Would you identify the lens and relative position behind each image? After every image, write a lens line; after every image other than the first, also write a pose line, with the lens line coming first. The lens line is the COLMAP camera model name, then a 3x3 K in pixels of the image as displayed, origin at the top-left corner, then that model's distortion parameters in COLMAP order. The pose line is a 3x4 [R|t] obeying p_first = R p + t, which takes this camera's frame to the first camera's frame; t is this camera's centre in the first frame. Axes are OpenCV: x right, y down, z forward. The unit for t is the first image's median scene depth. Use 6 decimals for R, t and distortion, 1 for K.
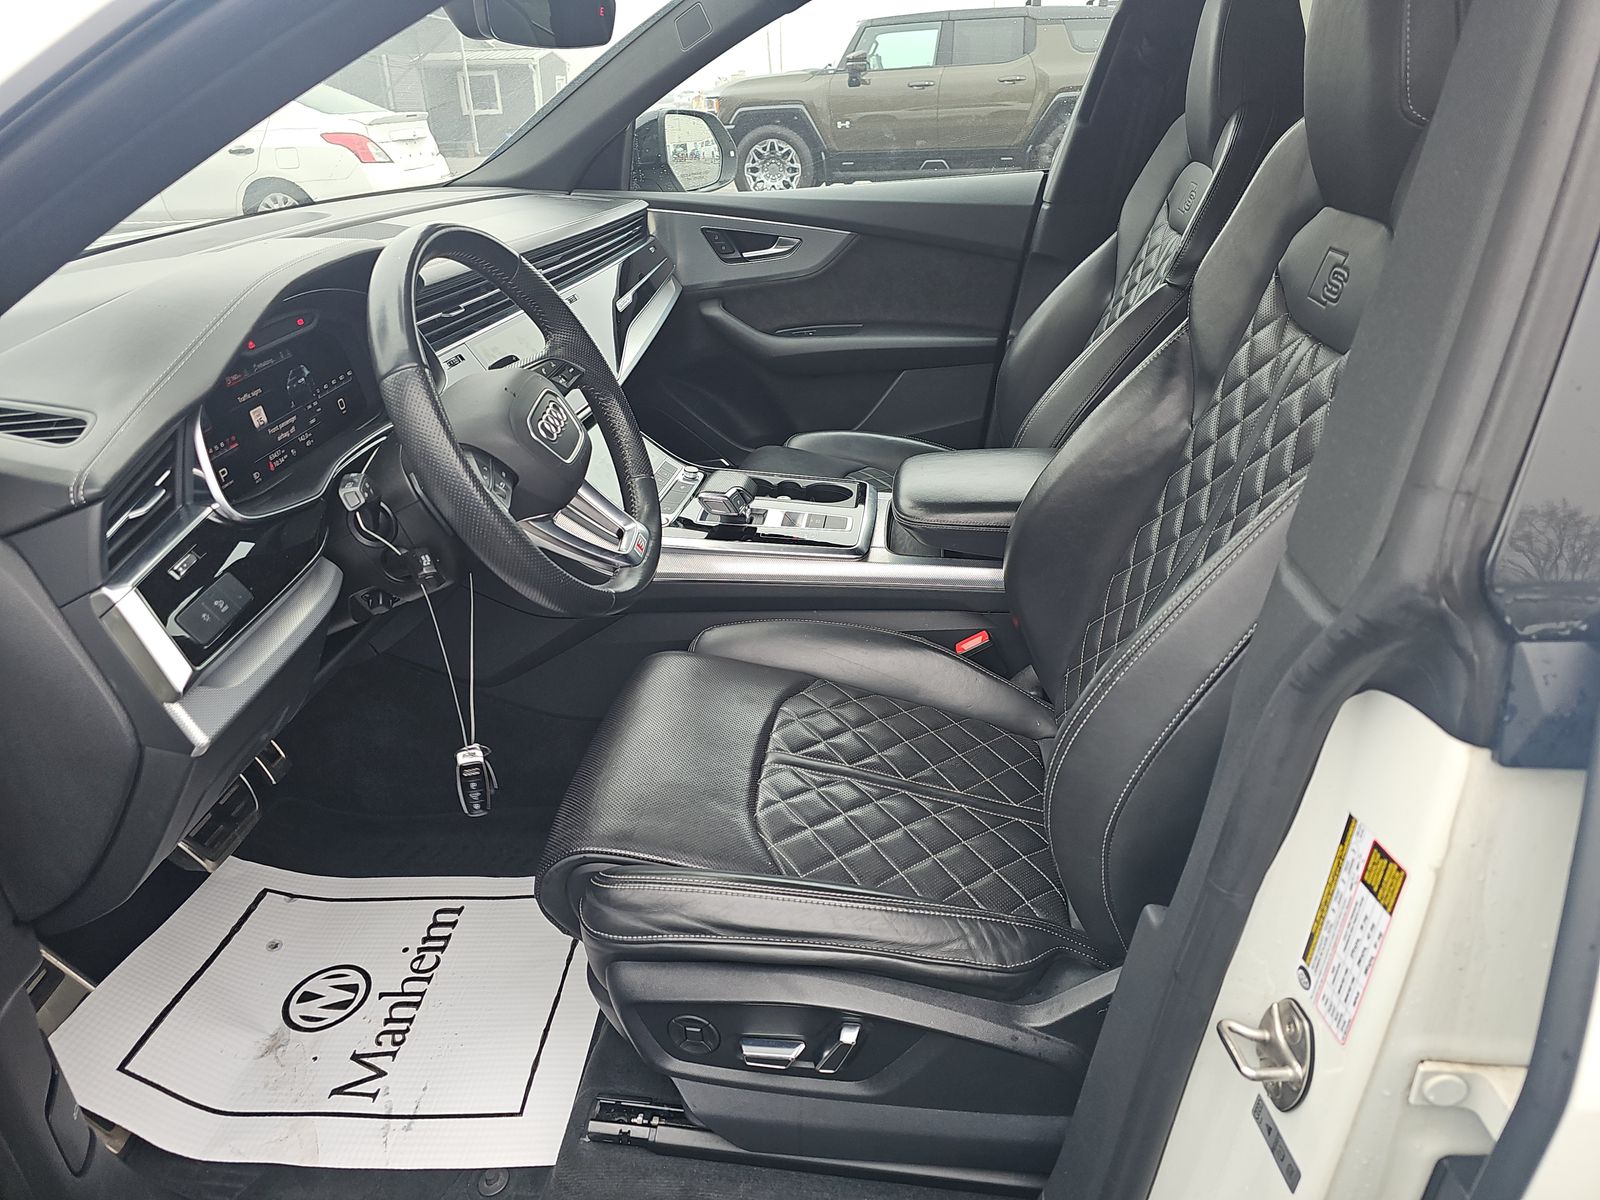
lens RADIAL K [[1076.3, 0, 804.4], [0, 1076.3, 598.6], [0, 0, 1]] dist [0.053083, -0.049898]
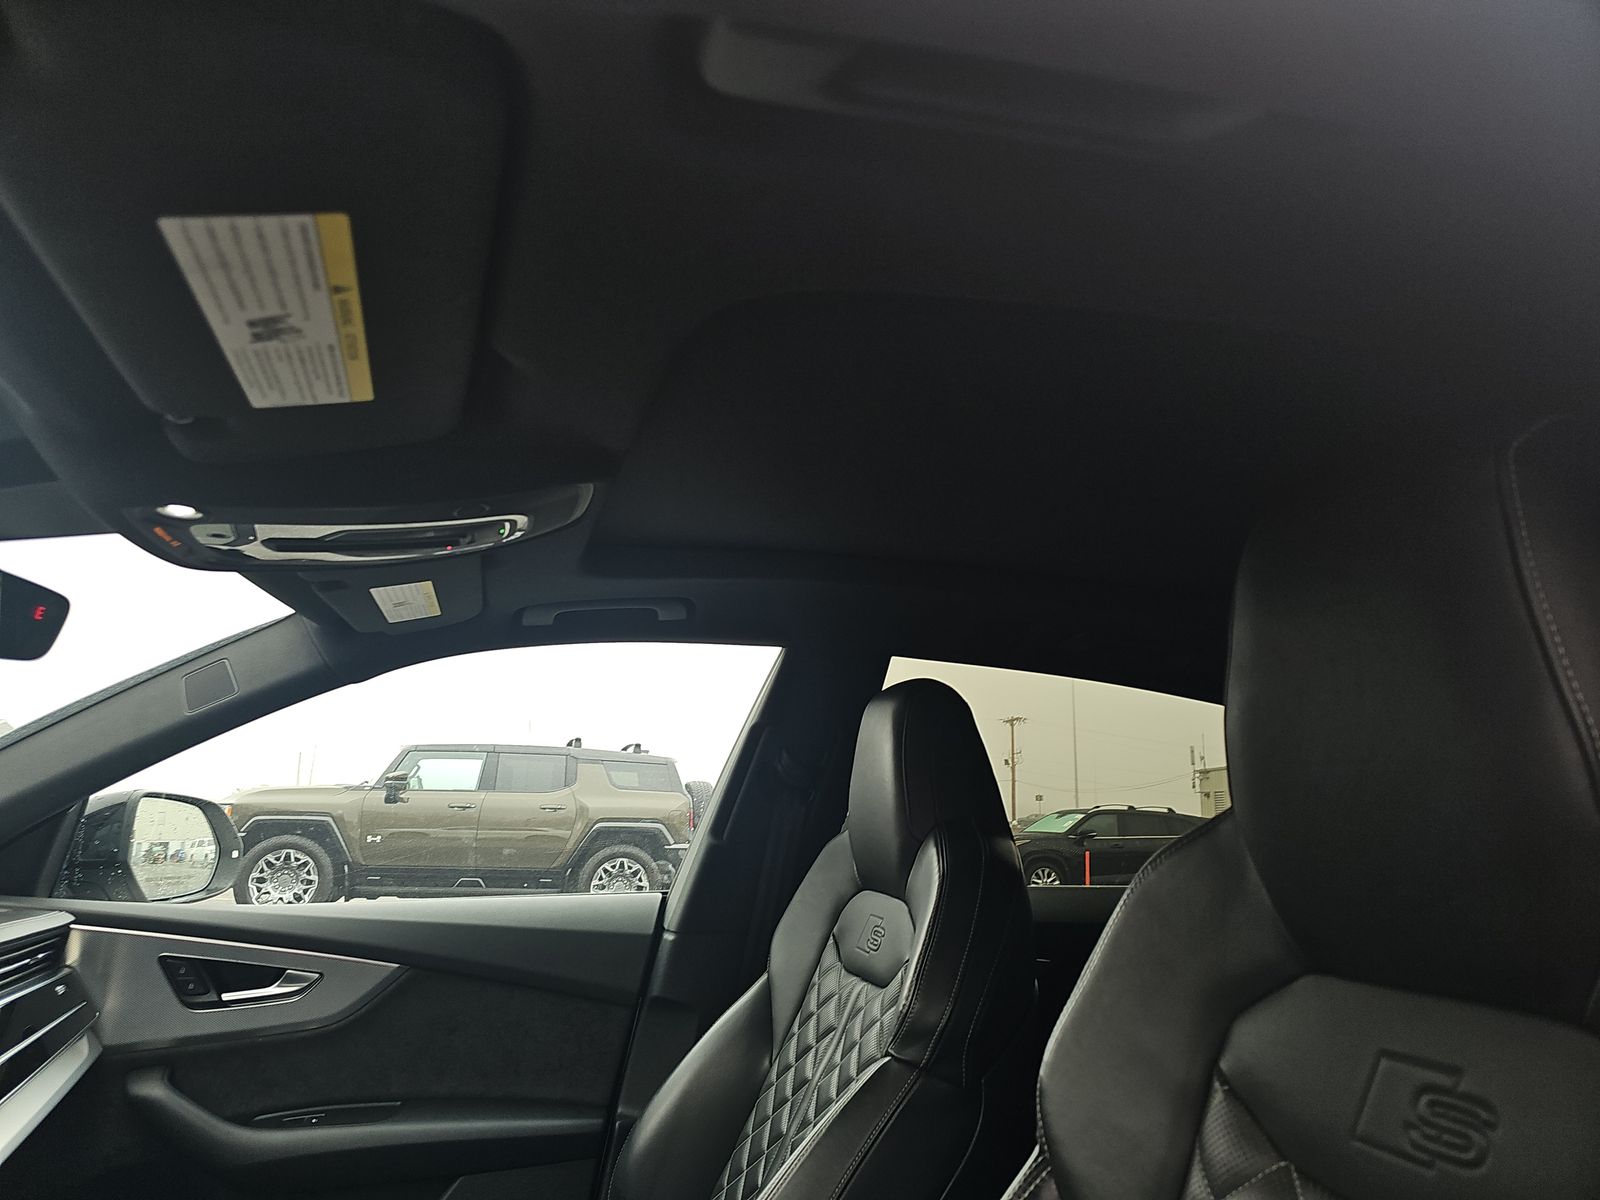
lens RADIAL K [[1076.3, 0, 799.3], [0, 1076.3, 592.4], [0, 0, 1]] dist [0.053083, -0.049898]
pose [[0.918788, 0.144203, 0.367471, -0.010793], [0.106542, 0.805758, -0.582583, -0.075217], [-0.380103, 0.574422, 0.724956, 0.198666]]
